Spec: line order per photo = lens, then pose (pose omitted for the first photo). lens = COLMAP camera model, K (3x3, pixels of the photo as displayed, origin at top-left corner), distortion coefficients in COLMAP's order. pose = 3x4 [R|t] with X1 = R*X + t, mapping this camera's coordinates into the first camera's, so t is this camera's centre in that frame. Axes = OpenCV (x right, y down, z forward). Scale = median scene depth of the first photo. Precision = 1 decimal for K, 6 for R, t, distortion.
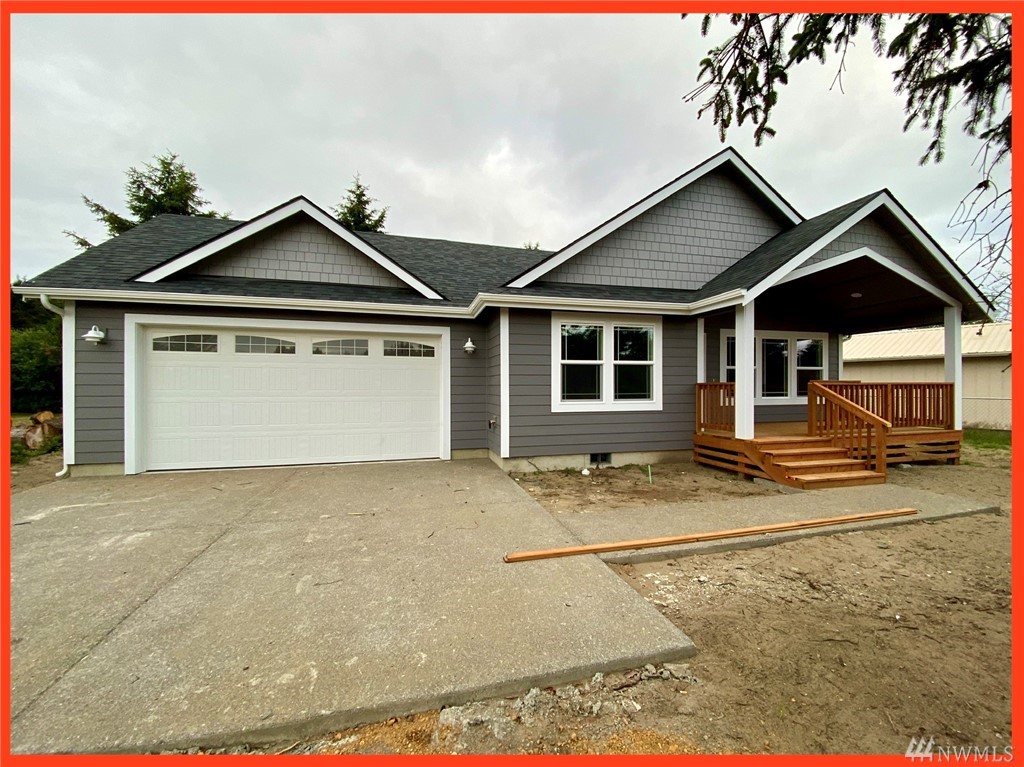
lens RADIAL K [[417.6, 0, 512.0], [0, 417.6, 383.5], [0, 0, 1]] dist [0.021385, -0.021891]
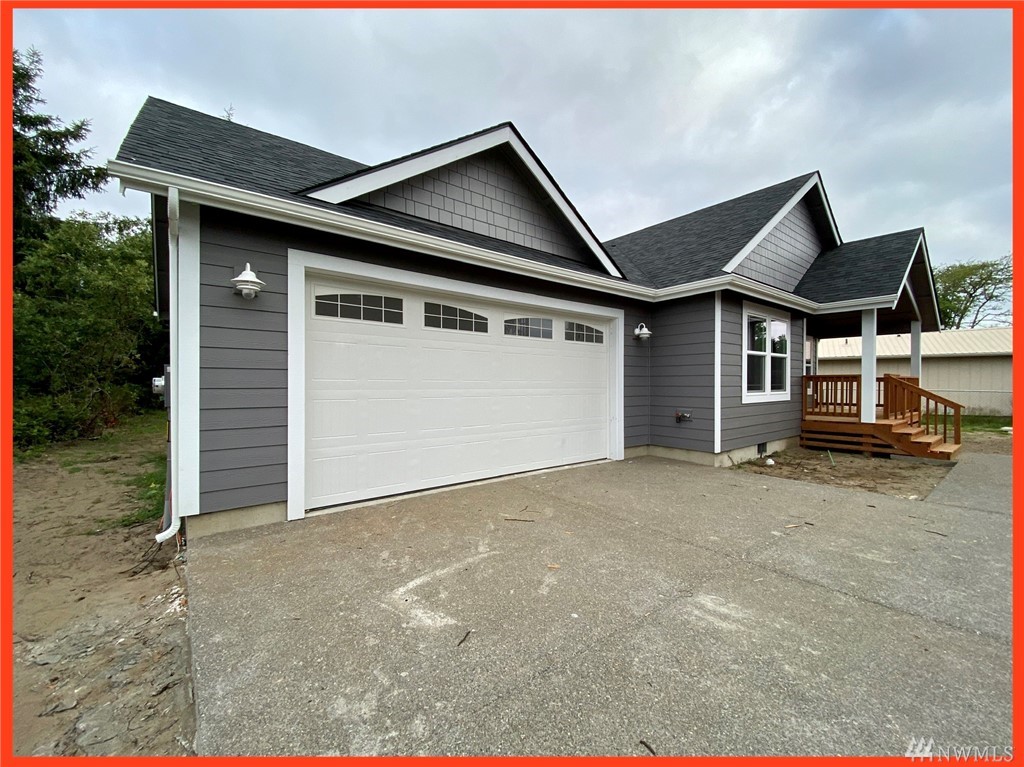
lens RADIAL K [[417.6, 0, 512.0], [0, 417.6, 383.5], [0, 0, 1]] dist [0.021385, -0.021891]
pose [[0.921779, -0.001066, 0.387714, -0.764174], [0.000389, 0.999998, 0.001824, 0.019597], [-0.387715, -0.001531, 0.921778, 0.291149]]
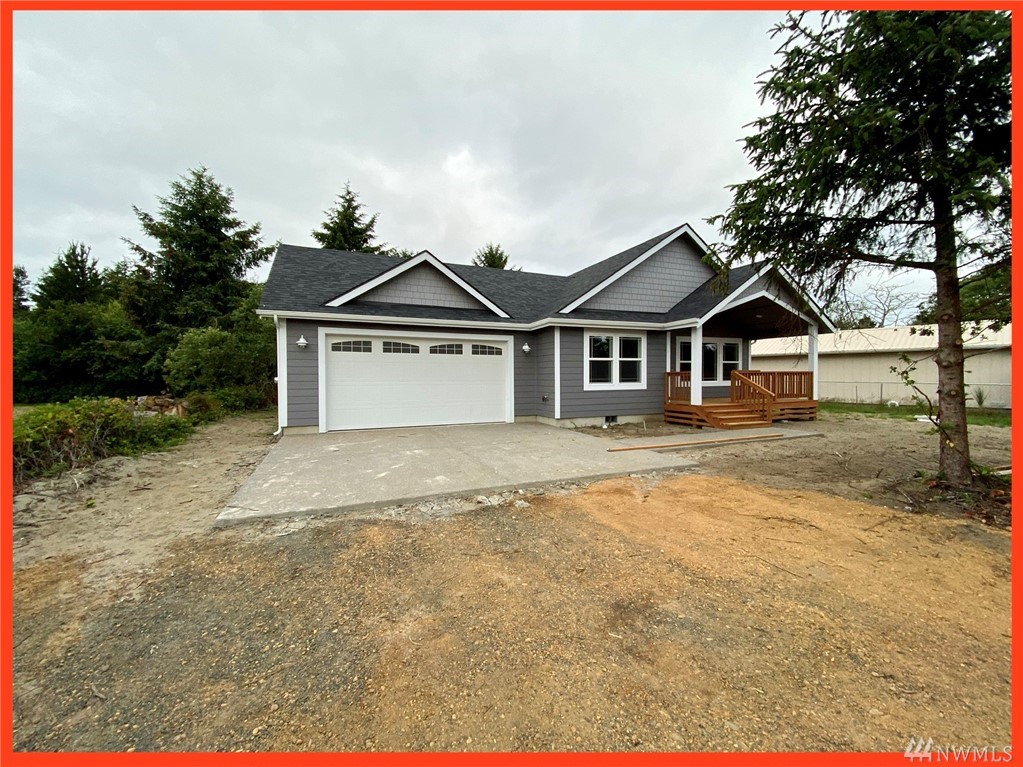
lens RADIAL K [[403.5, 0, 511.8], [0, 403.5, 379.3], [0, 0, 1]] dist [0.033569, -0.027420]
pose [[0.991339, -0.004464, 0.131252, -0.374433], [0.002289, 0.999858, 0.016714, -0.000606], [-0.131308, -0.016269, 0.991208, -0.494285]]
